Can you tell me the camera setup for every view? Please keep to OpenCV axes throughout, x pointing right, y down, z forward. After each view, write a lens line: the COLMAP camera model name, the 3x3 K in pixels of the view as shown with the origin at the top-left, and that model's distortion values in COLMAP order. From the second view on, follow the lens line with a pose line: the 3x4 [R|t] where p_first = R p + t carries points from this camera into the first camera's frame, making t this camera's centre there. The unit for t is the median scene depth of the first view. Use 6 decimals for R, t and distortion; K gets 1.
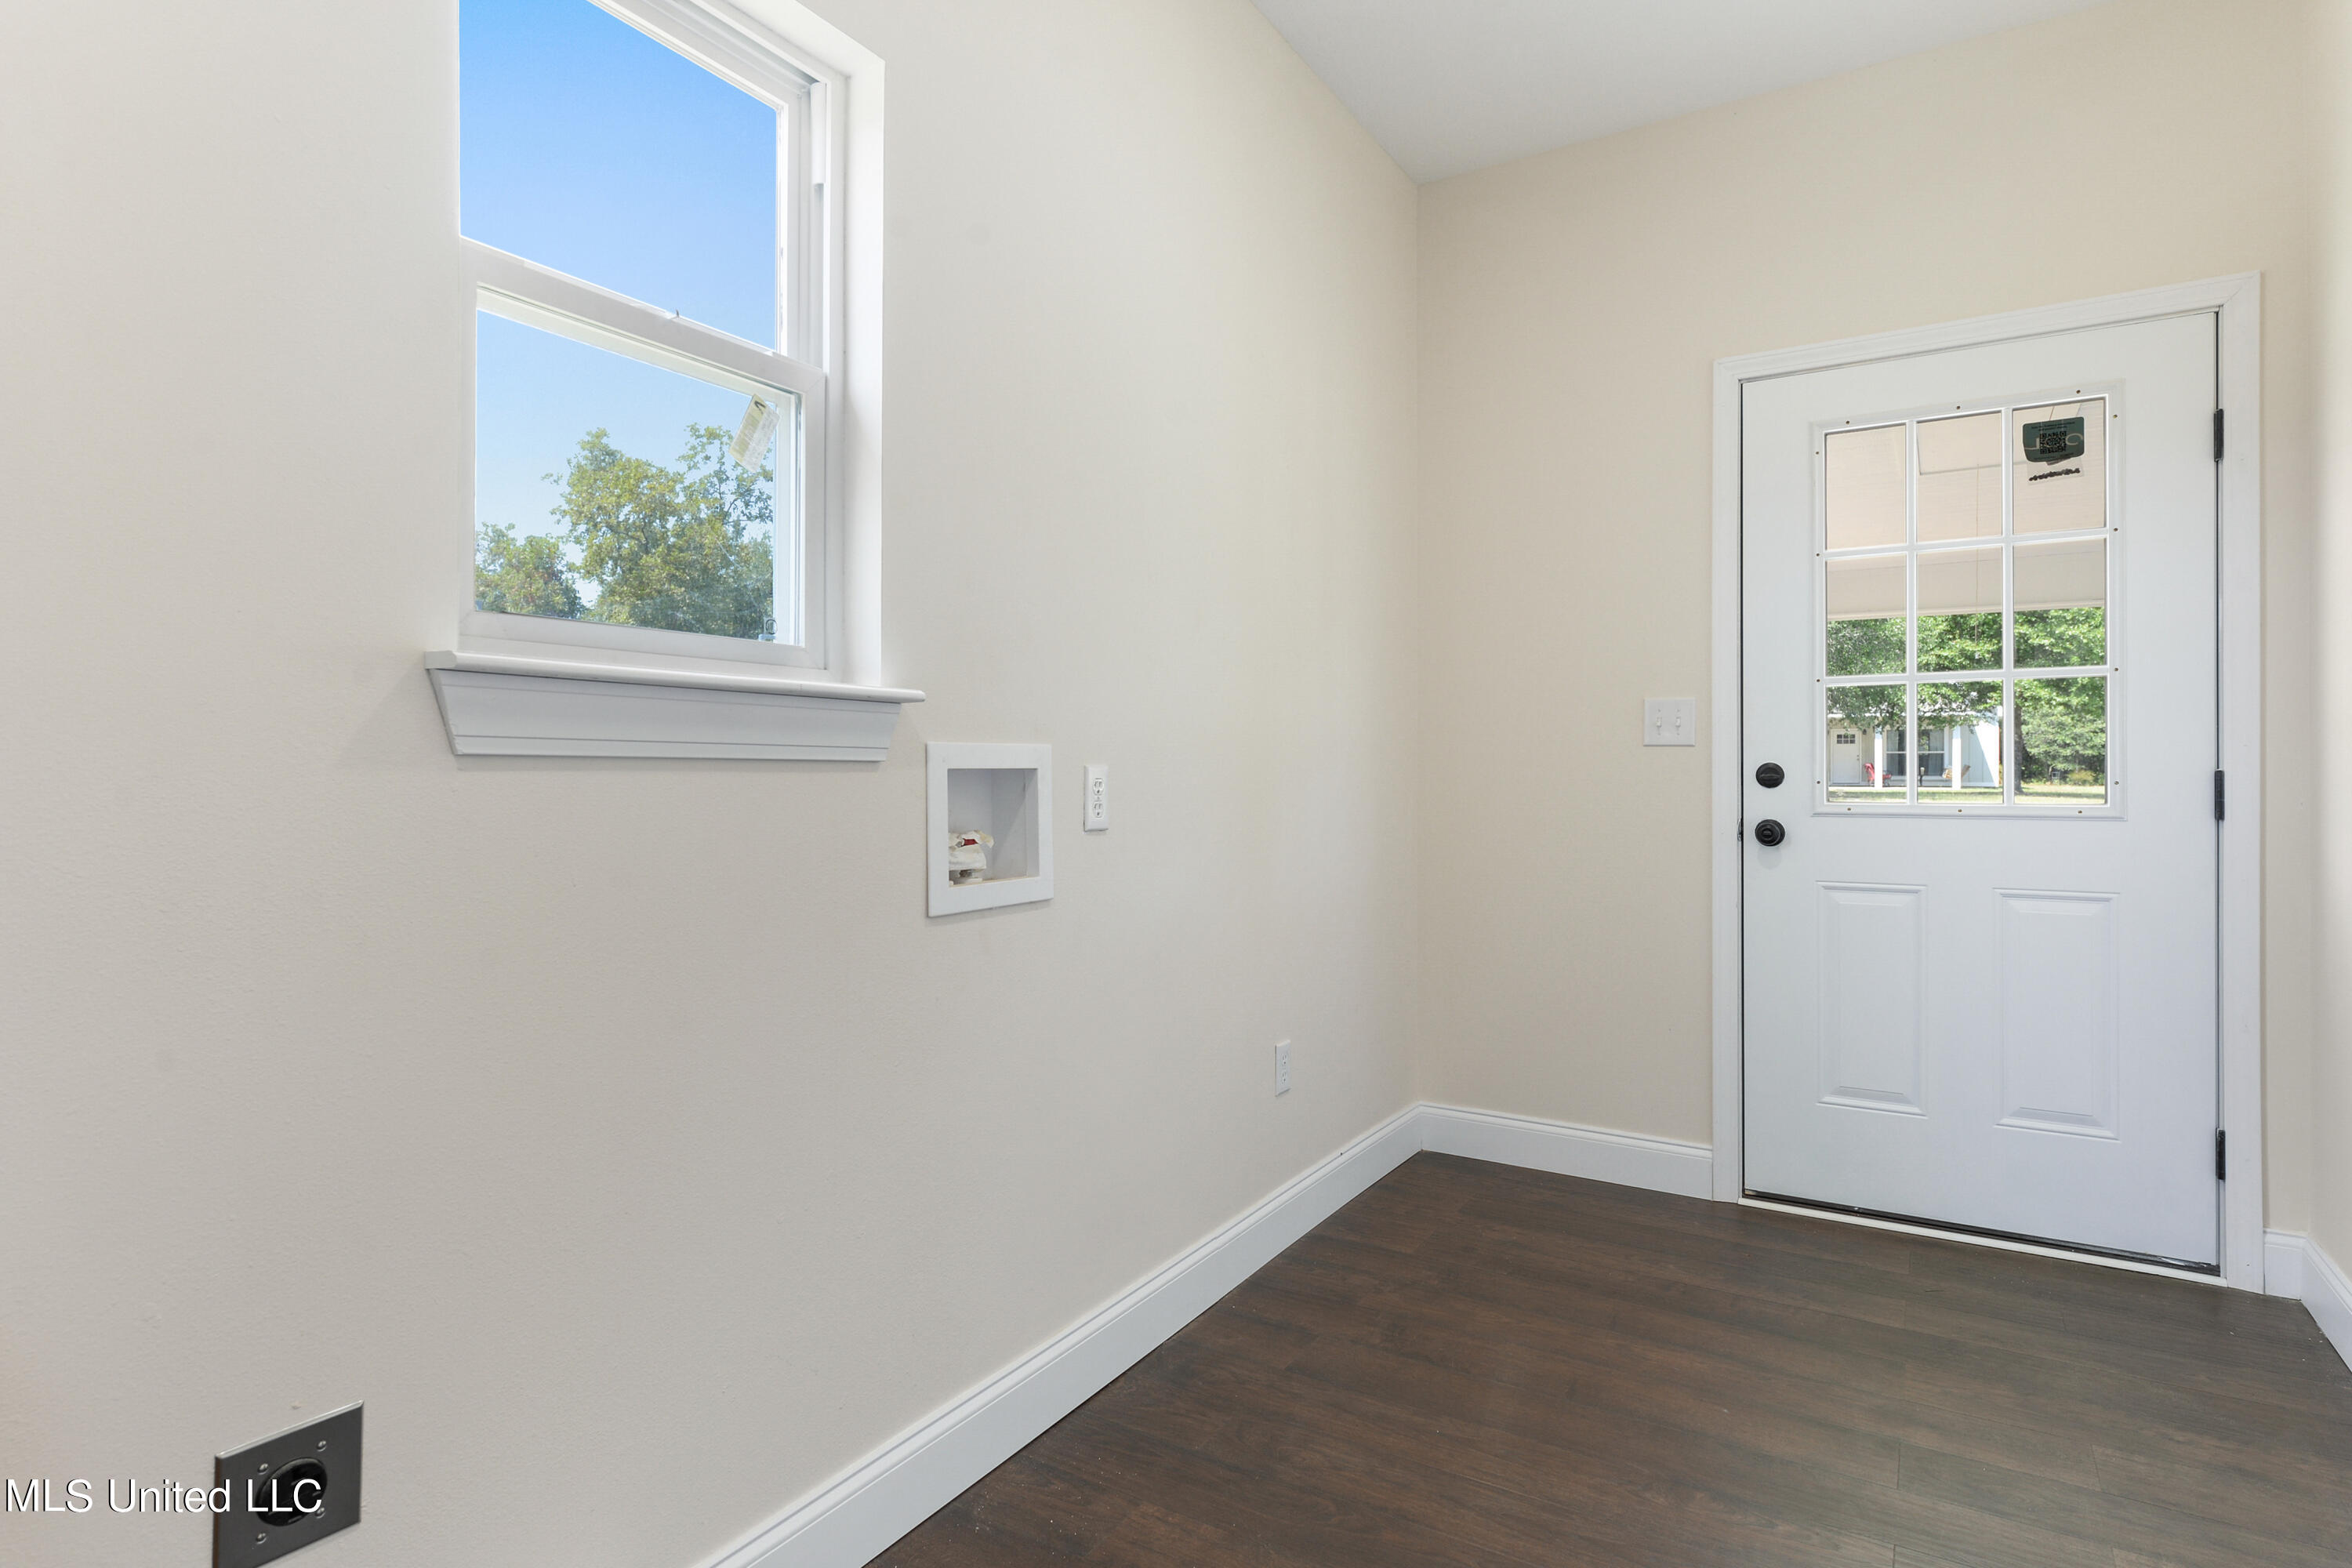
lens RADIAL K [[1256.1, 0, 1178.4], [0, 1256.1, 776.1], [0, 0, 1]] dist [-0.002459, -0.000279]
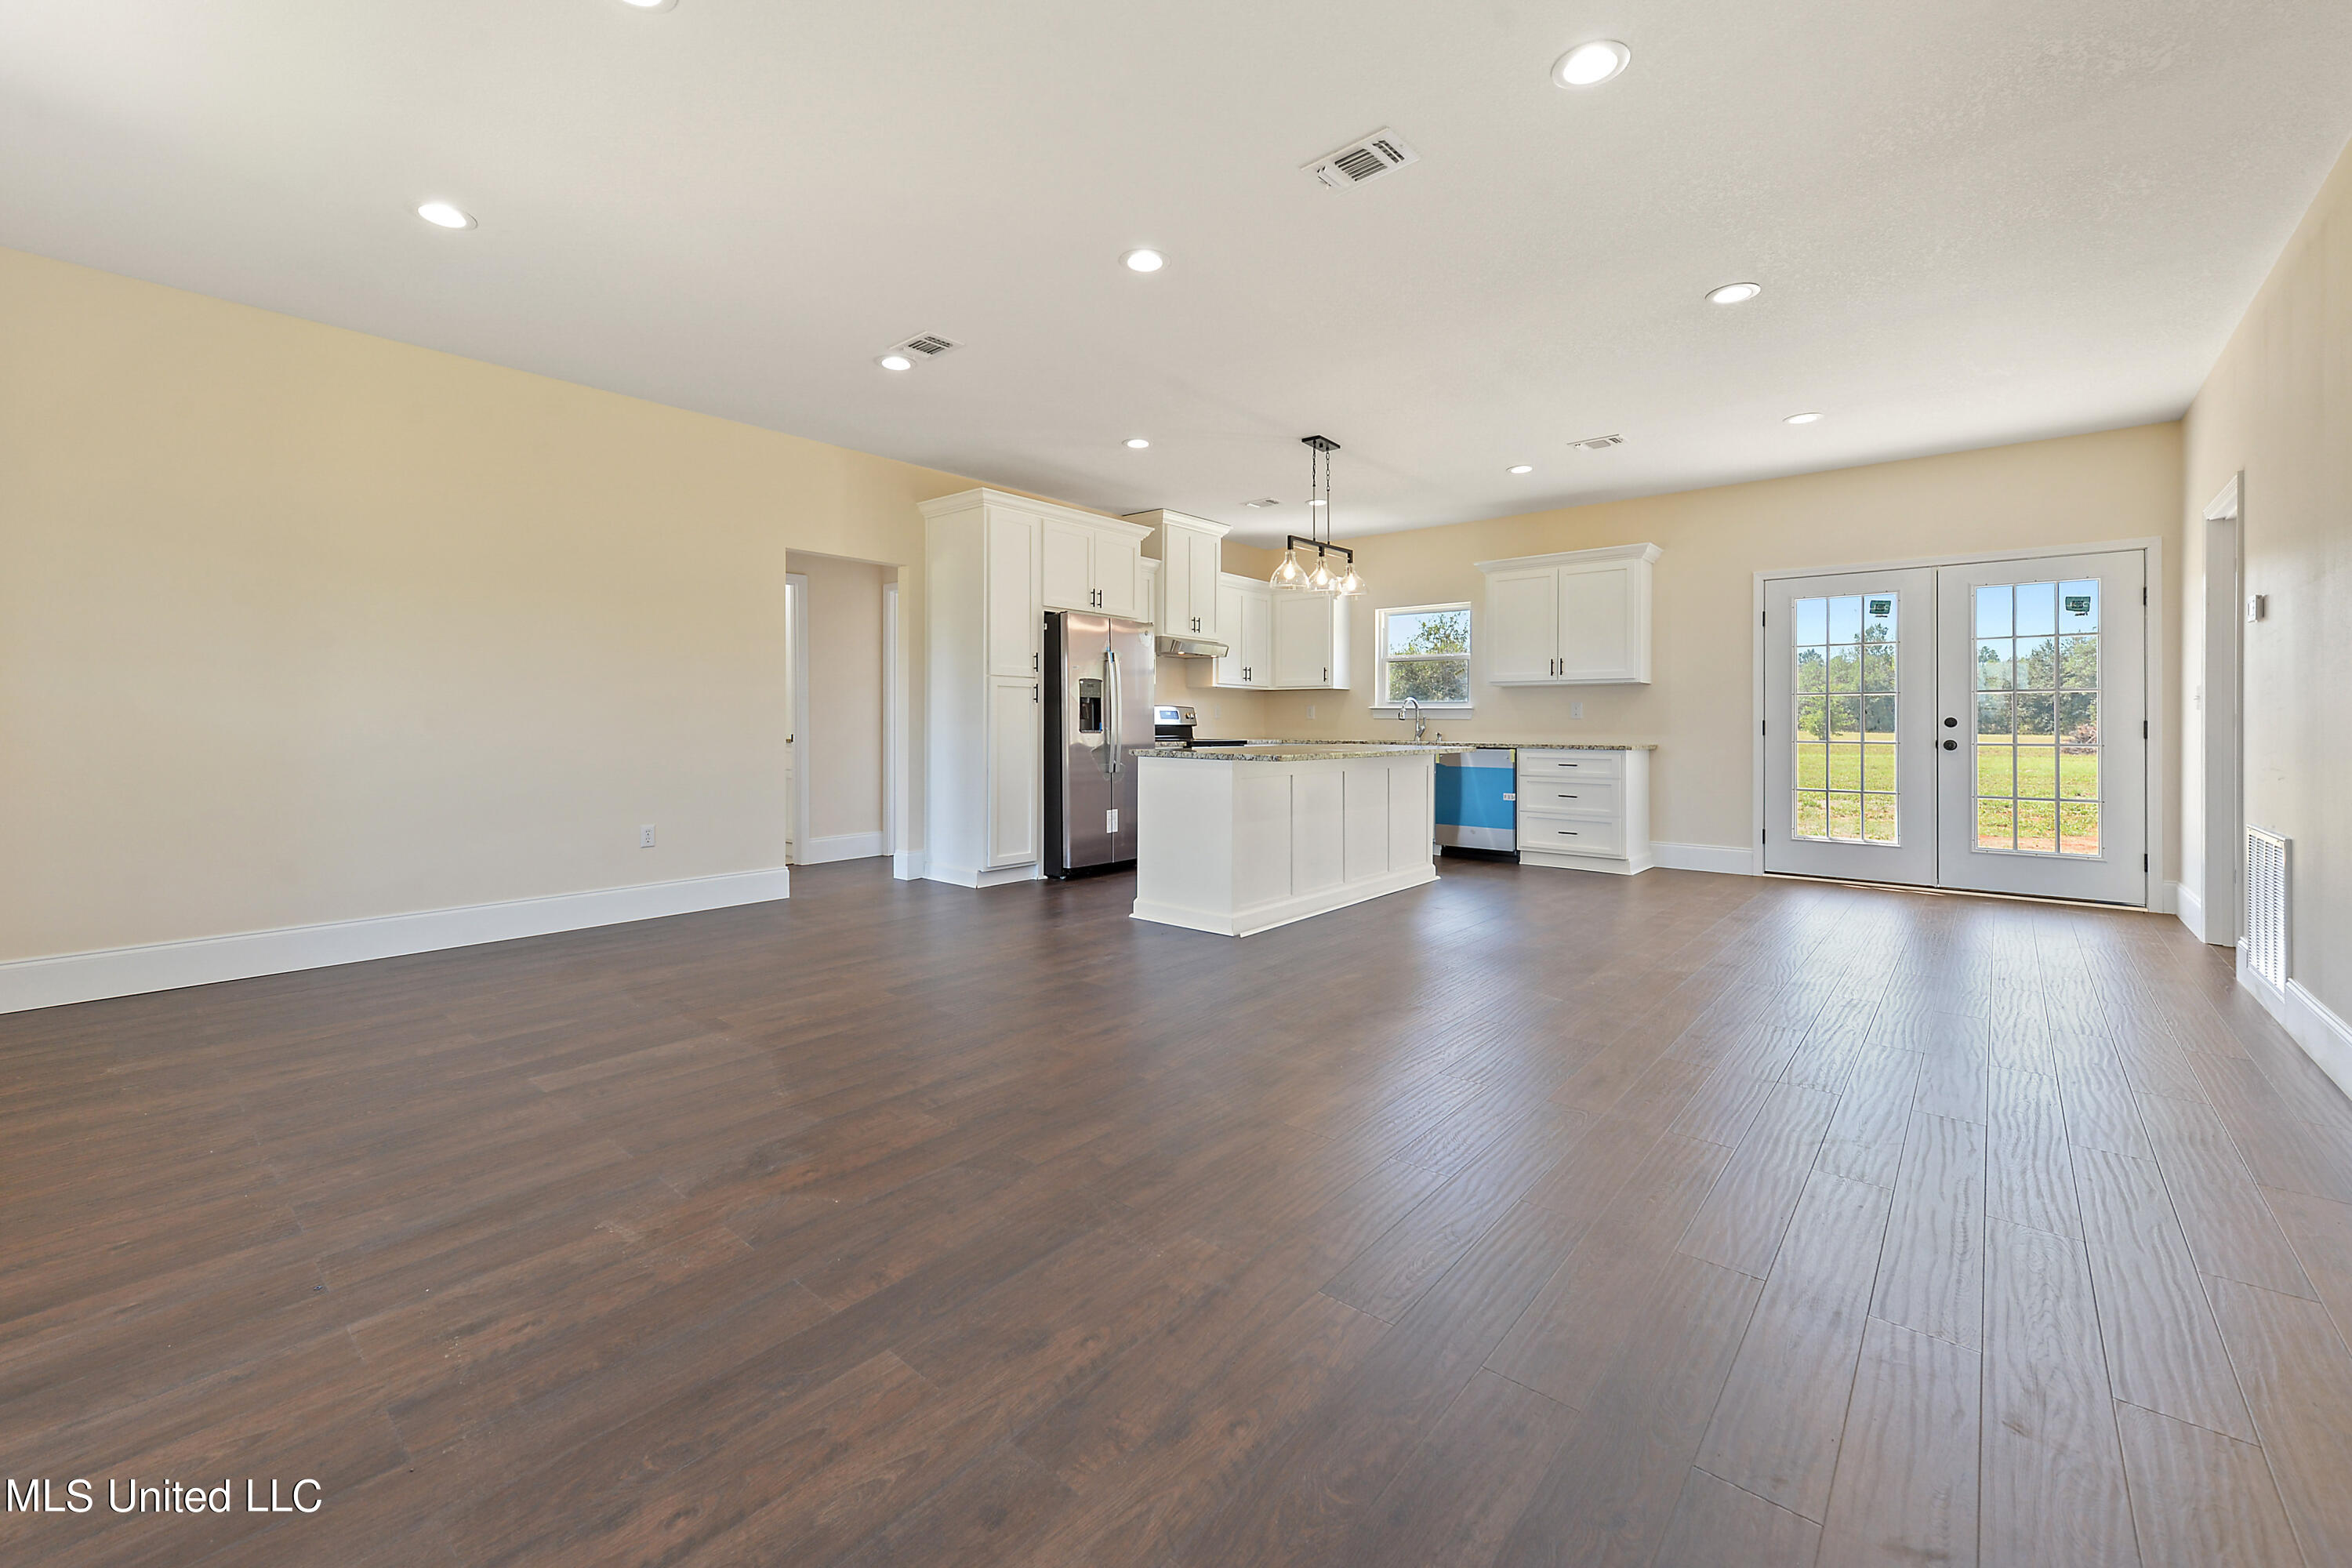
lens RADIAL K [[956.9, 0, 1183.7], [0, 956.9, 714.6], [0, 0, 1]] dist [0.002195, 0.000186]
pose [[0.986910, 0.004335, -0.161212, -0.759276], [-0.004880, 0.999984, -0.002985, -0.003329], [0.161196, 0.003732, 0.986915, -1.186168]]
